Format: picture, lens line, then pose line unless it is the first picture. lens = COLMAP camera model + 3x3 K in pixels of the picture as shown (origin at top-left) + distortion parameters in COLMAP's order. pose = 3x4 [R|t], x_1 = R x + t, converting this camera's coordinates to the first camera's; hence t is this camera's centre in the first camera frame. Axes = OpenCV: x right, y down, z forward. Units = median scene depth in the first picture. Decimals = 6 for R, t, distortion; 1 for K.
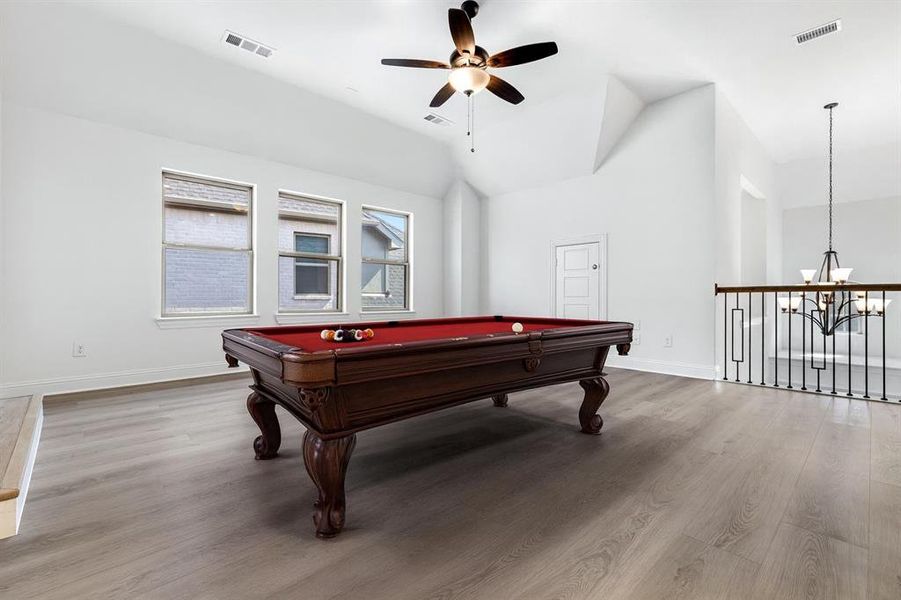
lens RADIAL K [[400.4, 0, 457.8], [0, 400.4, 295.5], [0, 0, 1]] dist [0.005589, -0.000612]
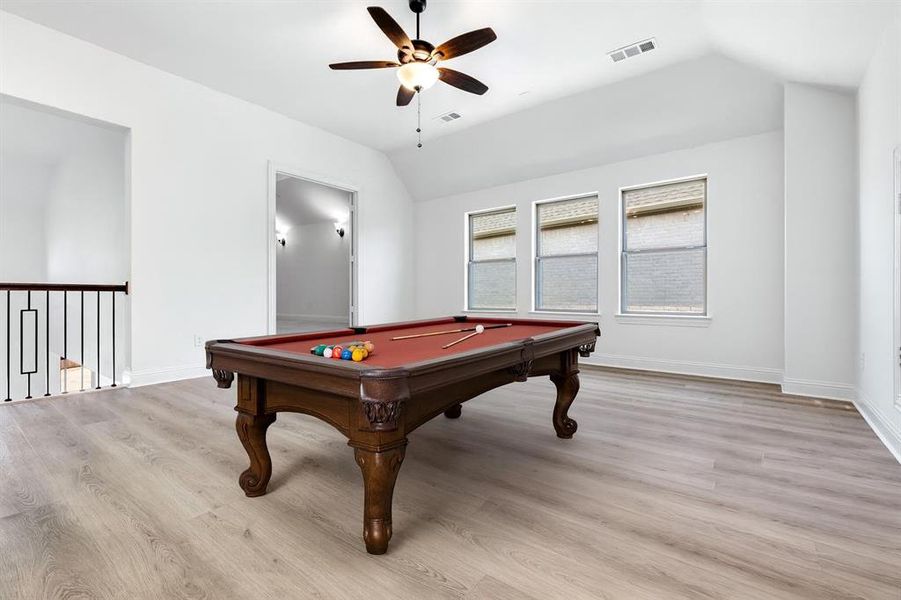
lens RADIAL K [[400.4, 0, 456.9], [0, 400.4, 298.6], [0, 0, 1]] dist [0.005589, -0.000612]
pose [[0.150158, 0.006316, -0.988642, 0.487953], [0.000792, 0.999979, 0.006508, 0.001176], [0.988662, -0.001760, 0.150150, 0.450948]]
